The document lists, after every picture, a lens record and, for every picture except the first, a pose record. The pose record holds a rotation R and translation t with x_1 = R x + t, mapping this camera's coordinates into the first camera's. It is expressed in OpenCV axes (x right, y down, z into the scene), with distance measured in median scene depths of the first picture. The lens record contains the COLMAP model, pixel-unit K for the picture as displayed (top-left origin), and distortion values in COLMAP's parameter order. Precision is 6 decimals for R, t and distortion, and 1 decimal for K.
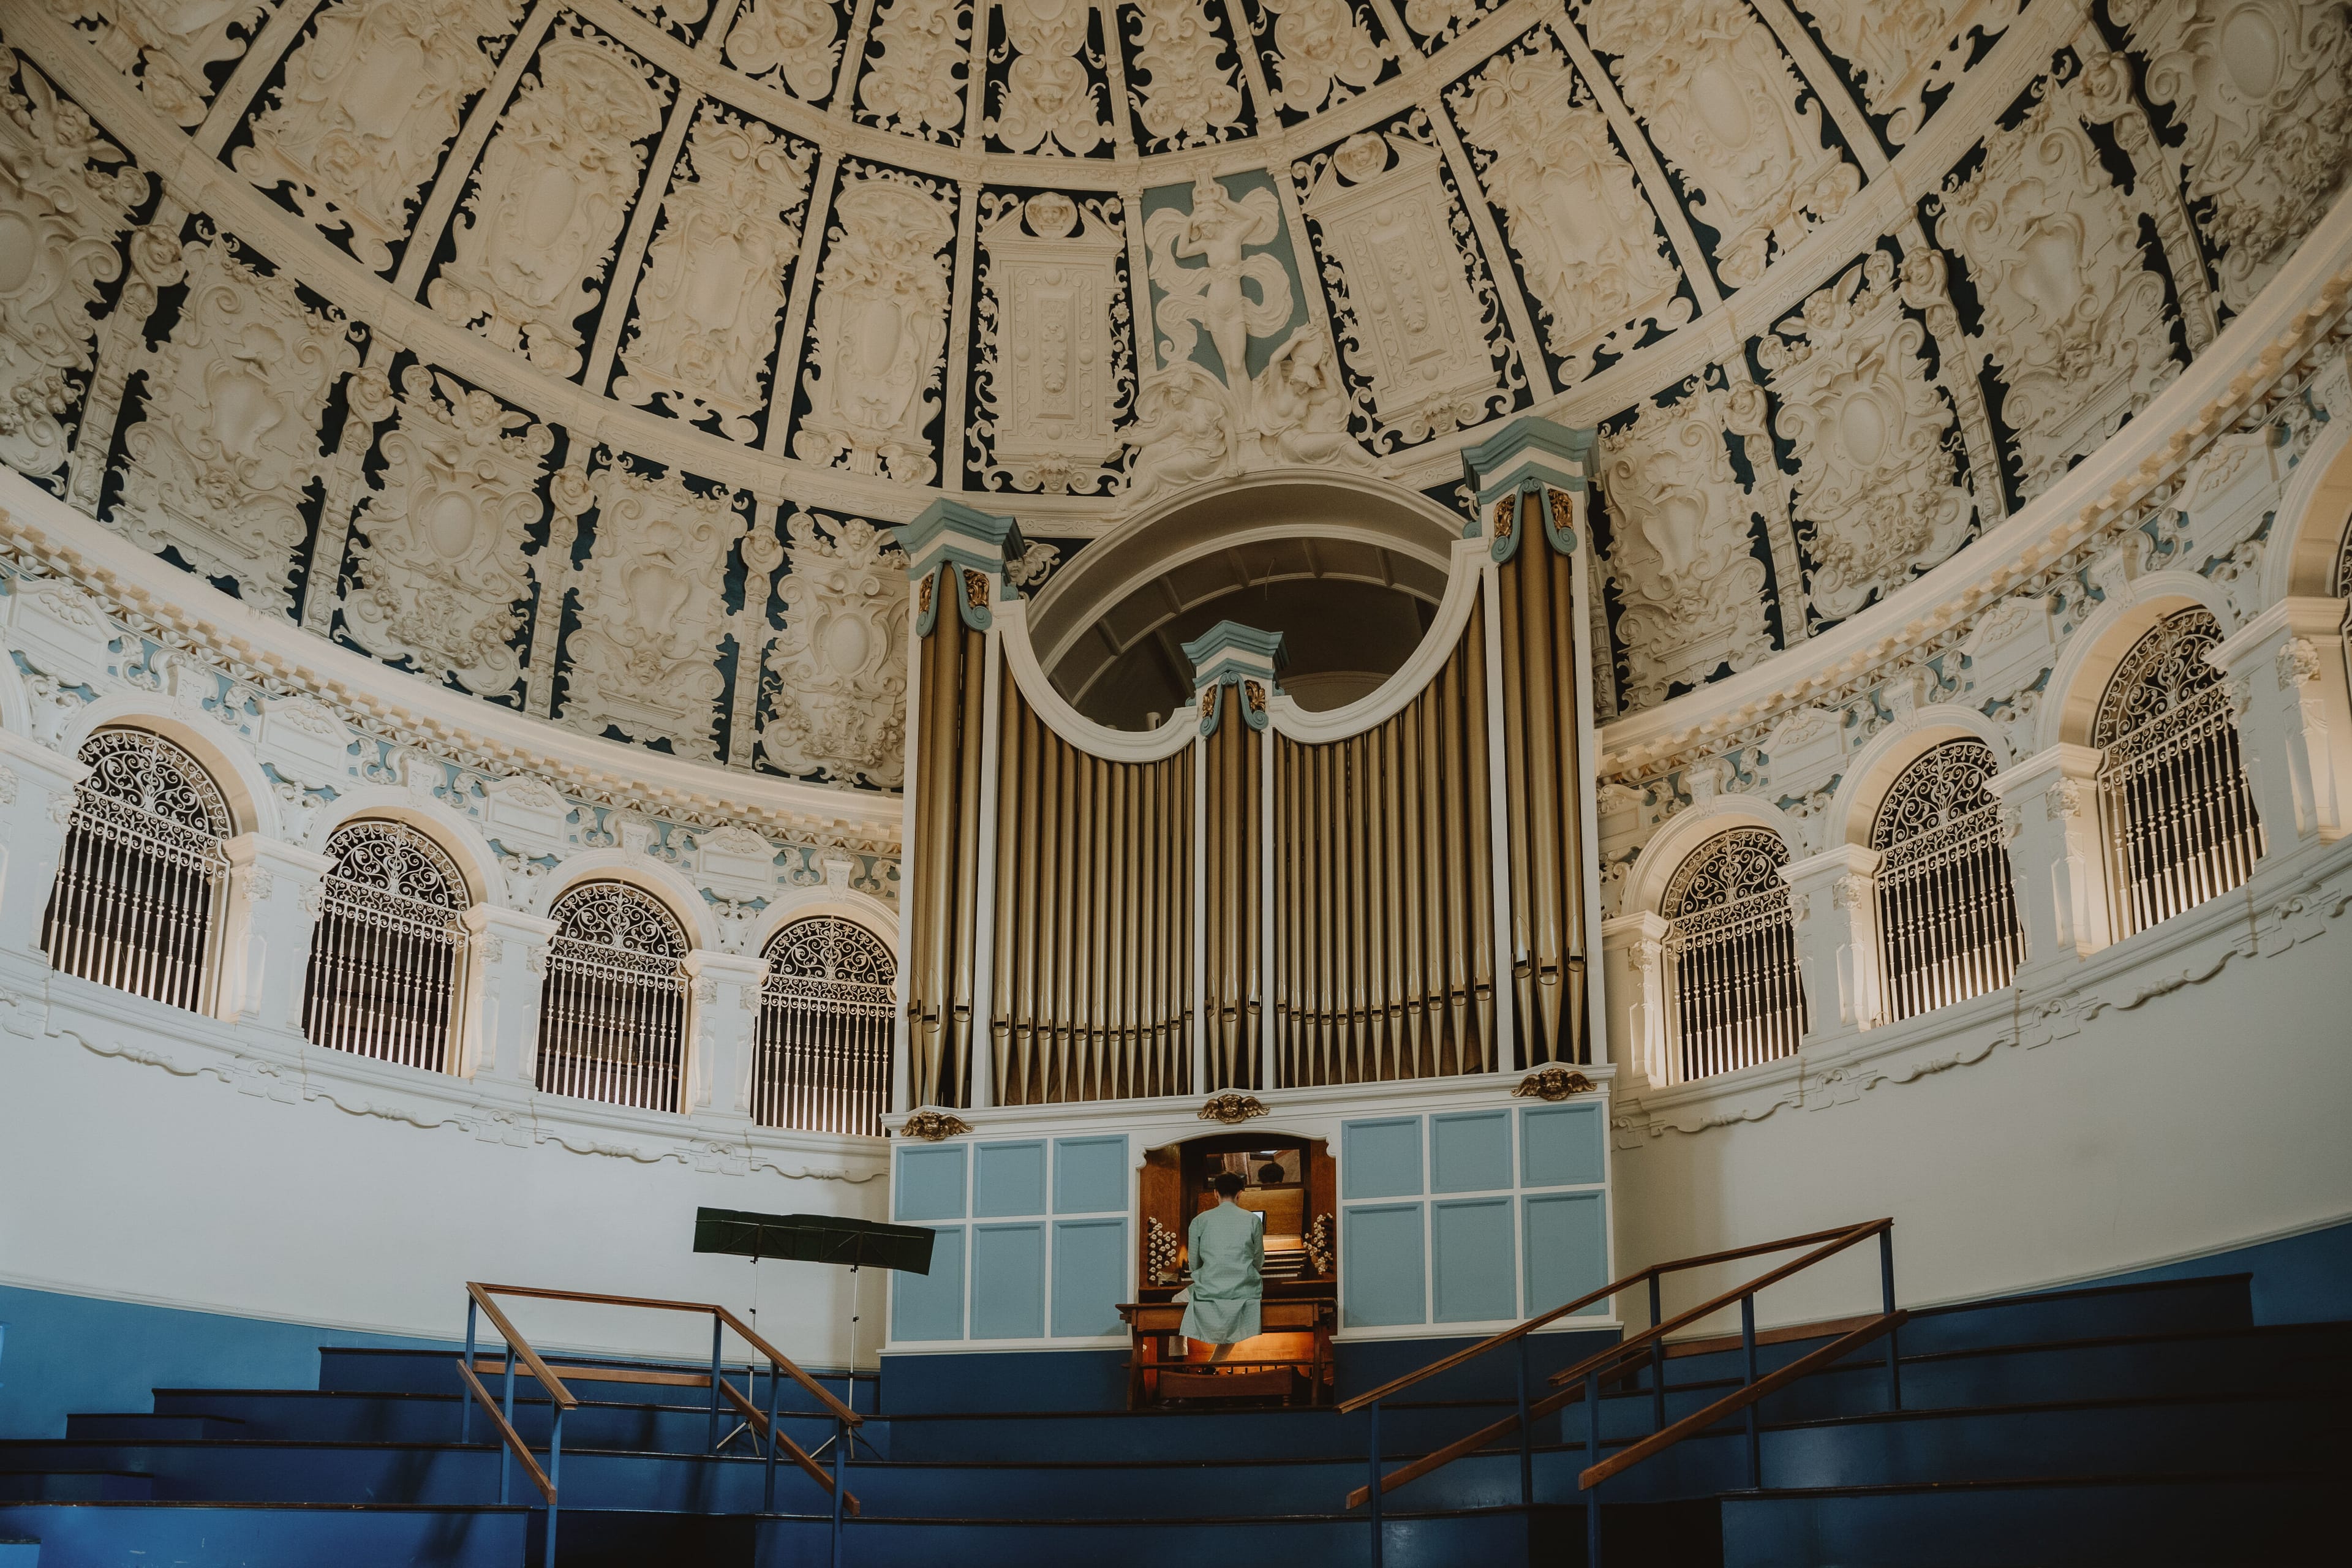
lens RADIAL K [[1694.9, 0, 1252.5], [0, 1694.9, 1364.3], [0, 0, 1]] dist [-0.071825, 0.020851]
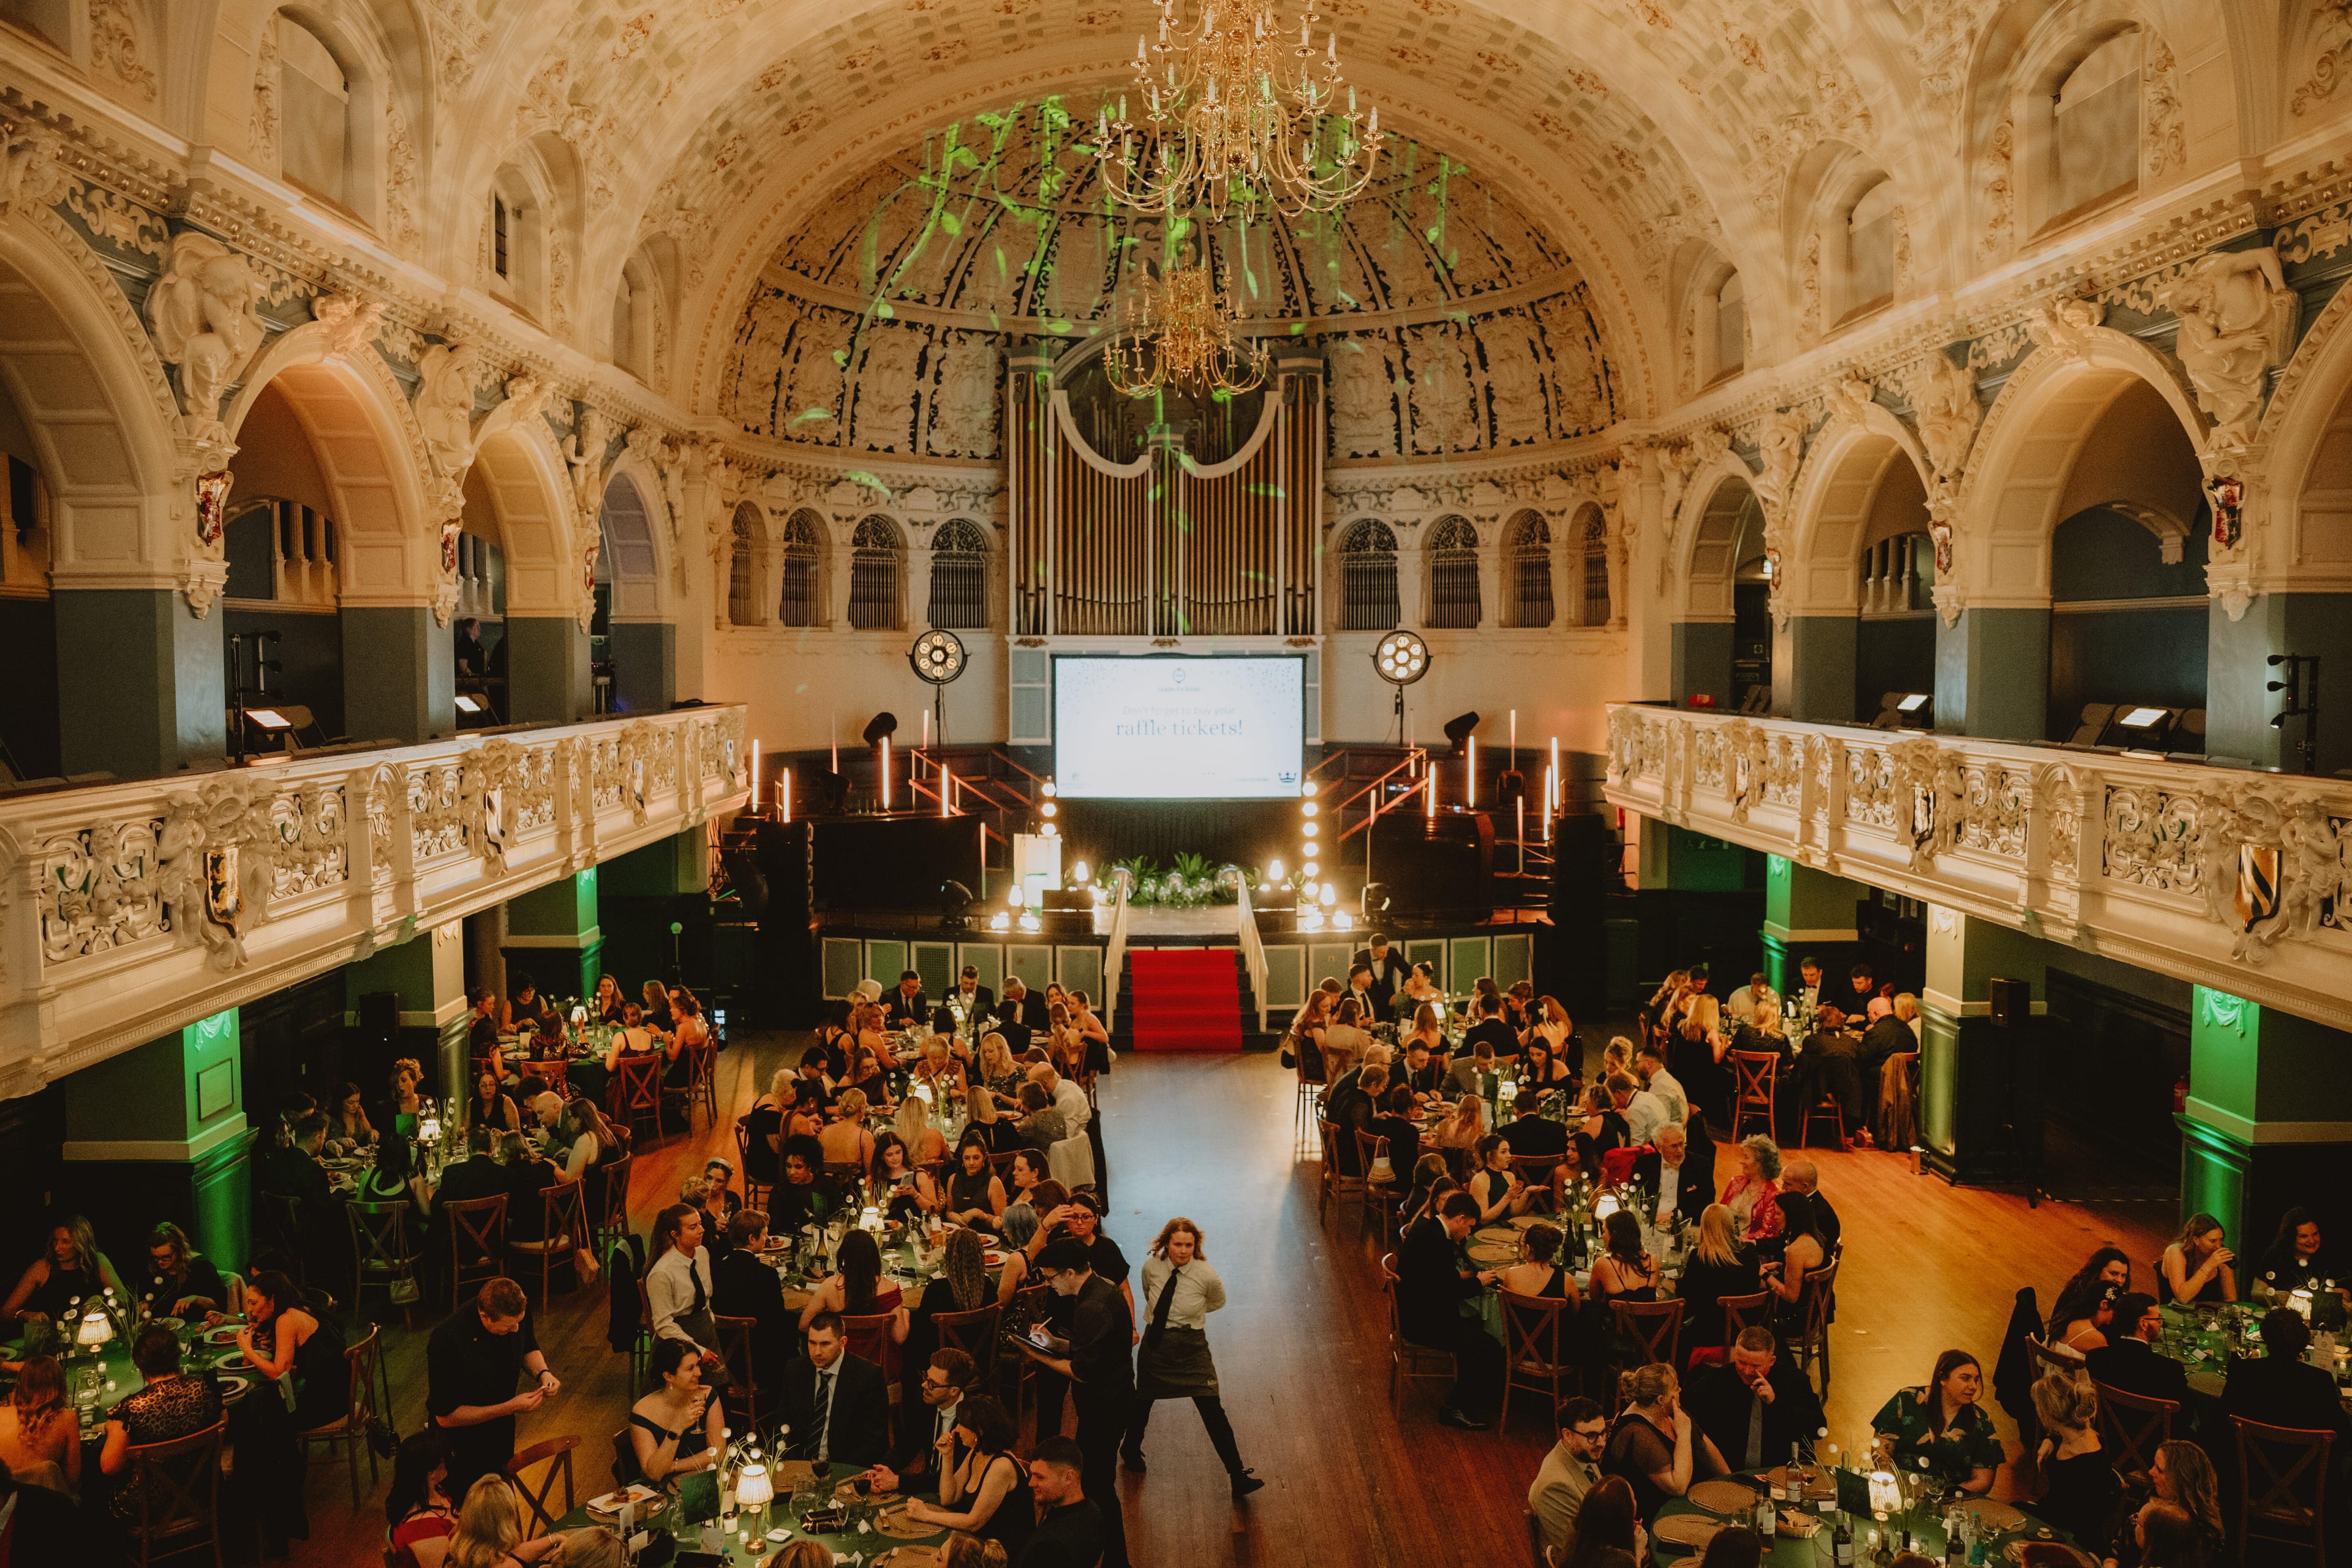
lens RADIAL K [[2007.0, 0, 1193.7], [0, 2007.0, 813.0], [0, 0, 1]] dist [-0.103244, 0.129079]
pose [[0.966493, -0.021386, 0.255800, -0.675528], [-0.038612, 0.973072, 0.227243, -0.543608], [-0.253772, -0.229506, 0.939642, -1.644330]]
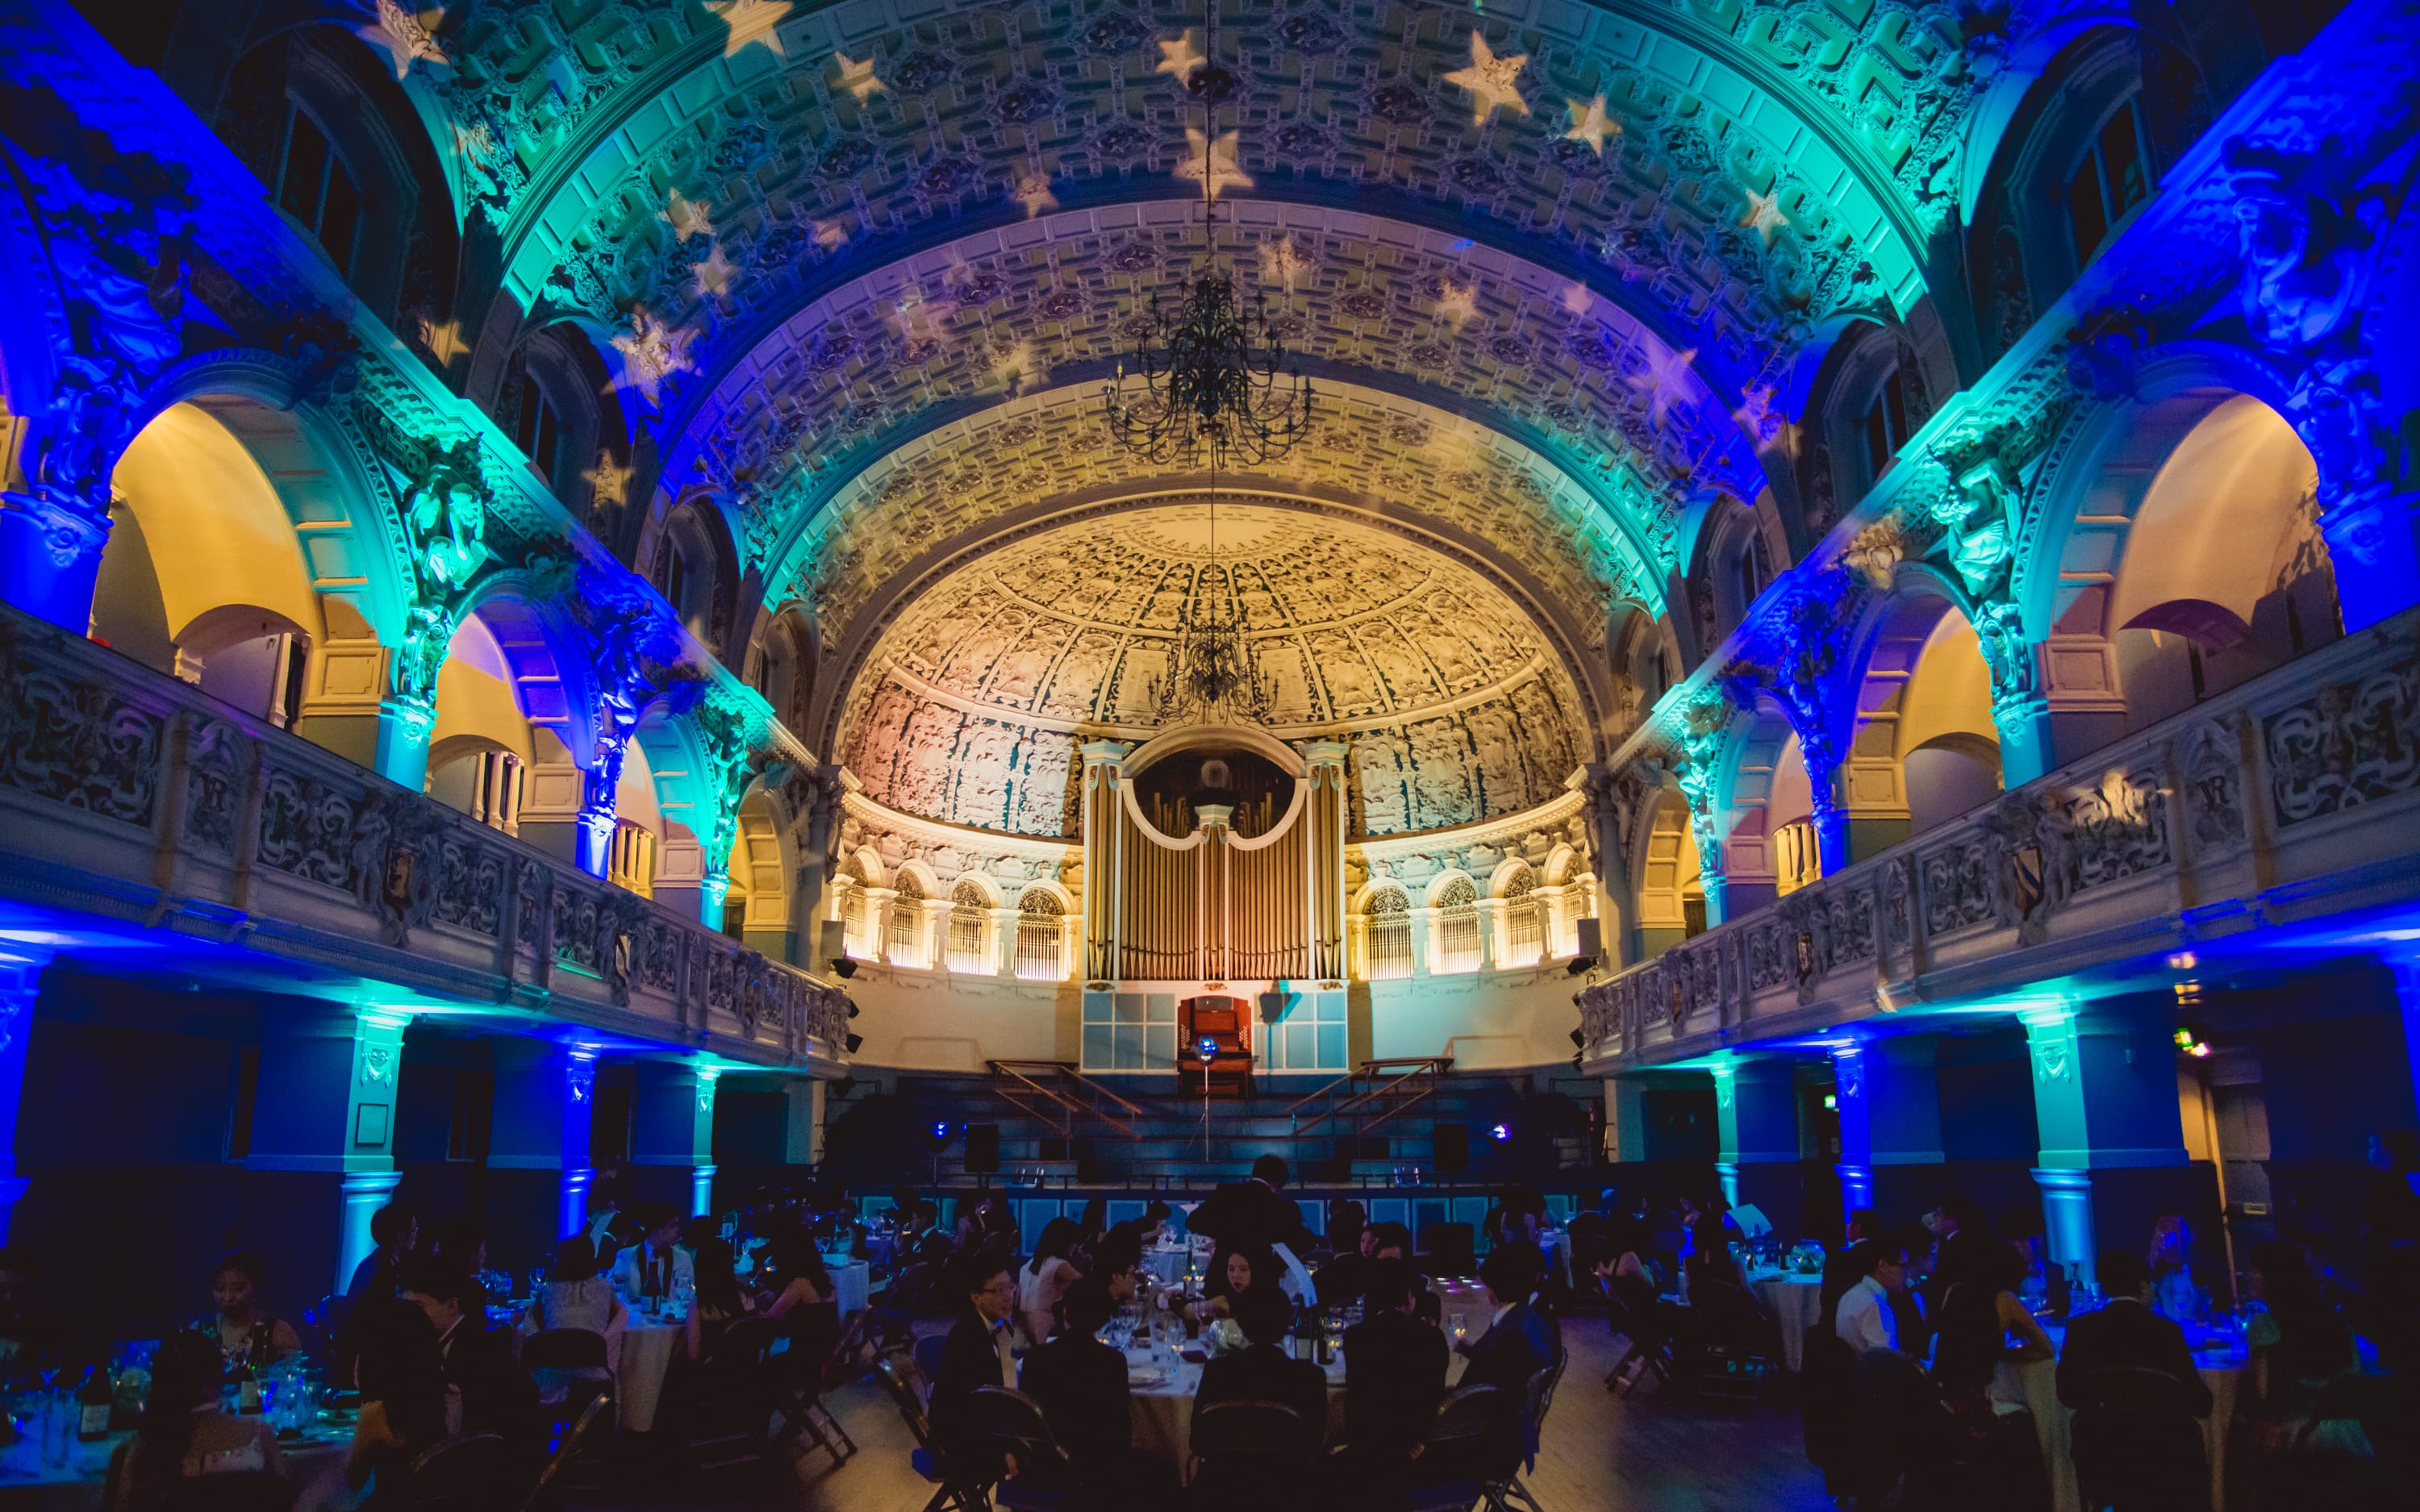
lens RADIAL K [[1763.1, 0, 1220.5], [0, 1763.1, 763.0], [0, 0, 1]] dist [-0.077334, 0.047427]
pose [[0.974918, 0.045823, 0.217795, -0.631095], [-0.030103, 0.996732, -0.074956, -0.294702], [-0.220518, 0.066519, 0.973112, -1.789697]]
